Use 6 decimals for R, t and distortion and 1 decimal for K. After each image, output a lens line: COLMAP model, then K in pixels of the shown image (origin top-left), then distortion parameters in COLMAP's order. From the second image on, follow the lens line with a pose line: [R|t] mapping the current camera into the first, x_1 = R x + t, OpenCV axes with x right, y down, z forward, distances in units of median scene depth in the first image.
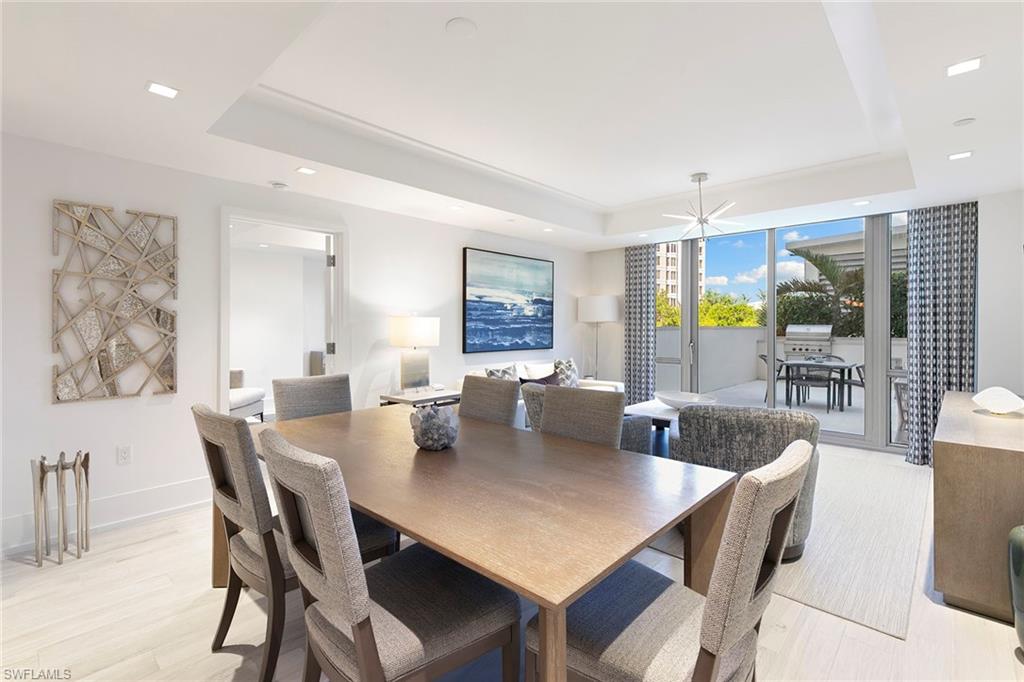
lens RADIAL K [[459.0, 0, 512.9], [0, 459.0, 327.8], [0, 0, 1]] dist [0.007412, -0.002267]
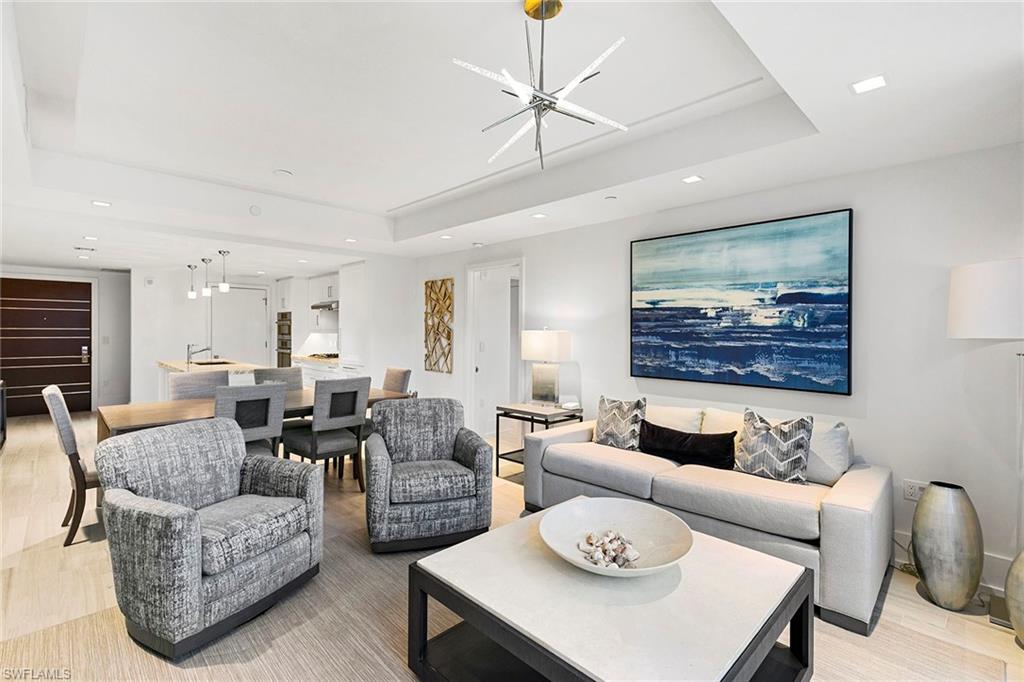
lens RADIAL K [[459.0, 0, 509.5], [0, 459.0, 334.0], [0, 0, 1]] dist [0.007412, -0.002267]
pose [[-0.039878, 0.006764, -0.999182, 0.670960], [-0.010592, 0.999918, 0.007192, -0.019765], [0.999148, 0.010871, -0.039803, 0.799179]]
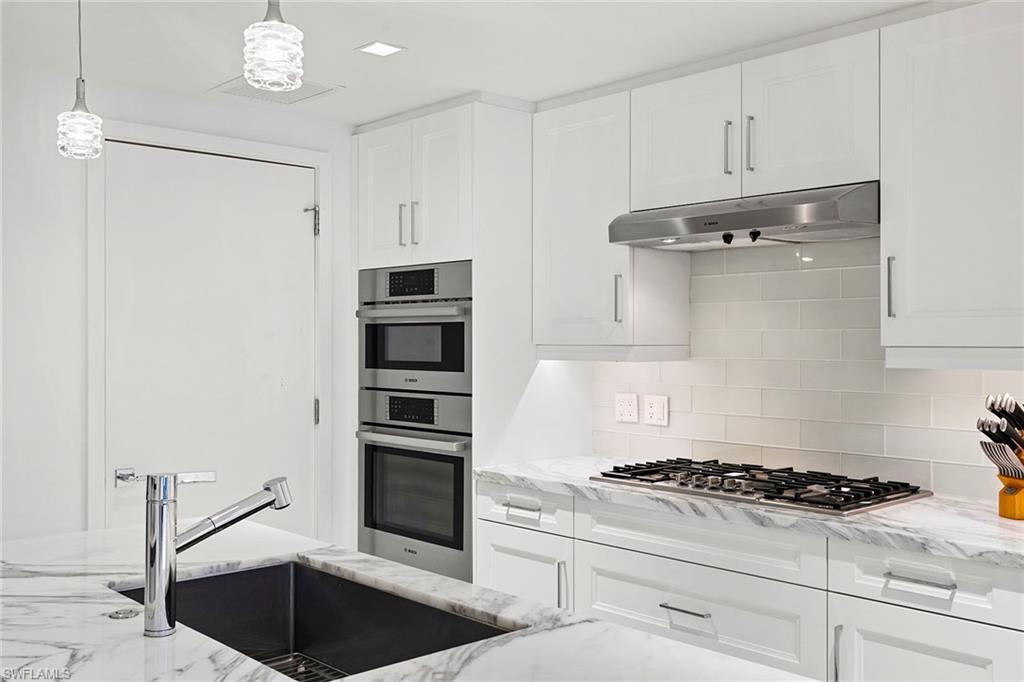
lens RADIAL K [[977.0, 0, 520.4], [0, 977.0, 341.8], [0, 0, 1]] dist [0.006186, 0.000000]
pose [[-0.062438, -0.000345, -0.998049, -0.170726], [-0.005585, 0.999984, 0.000004, -0.018148], [0.998033, 0.005575, -0.062439, 0.071169]]
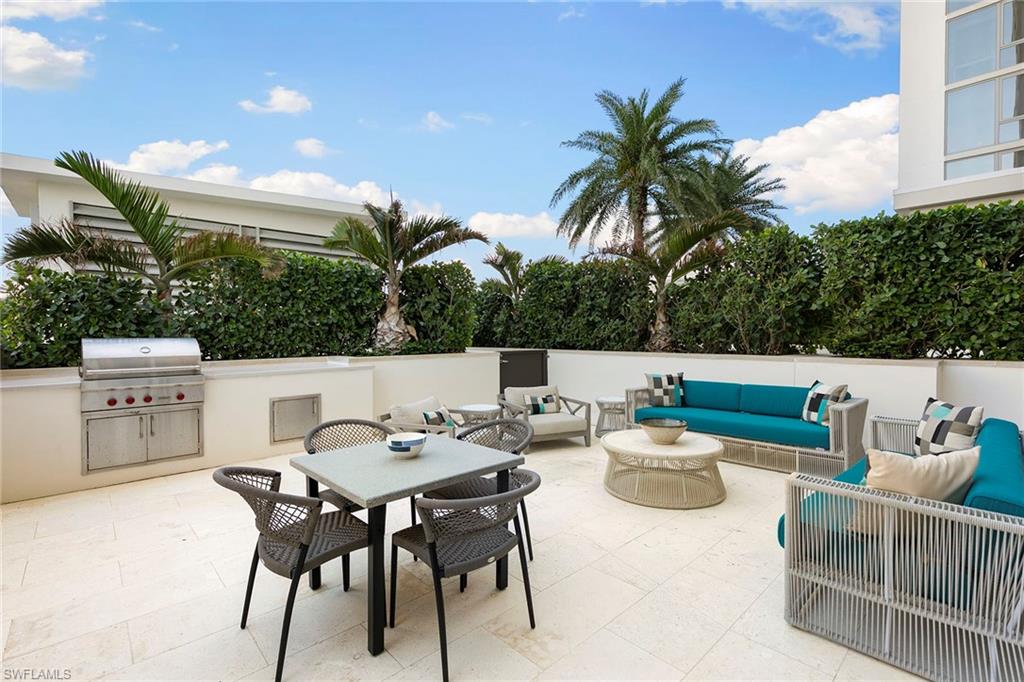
lens RADIAL K [[459.0, 0, 513.3], [0, 459.0, 337.3], [0, 0, 1]] dist [0.007412, -0.002267]
pose [[0.063480, -0.008383, 0.997948, 0.507558], [0.007538, 0.999940, 0.007920, -0.017457], [-0.997955, 0.007020, 0.063540, 1.325209]]
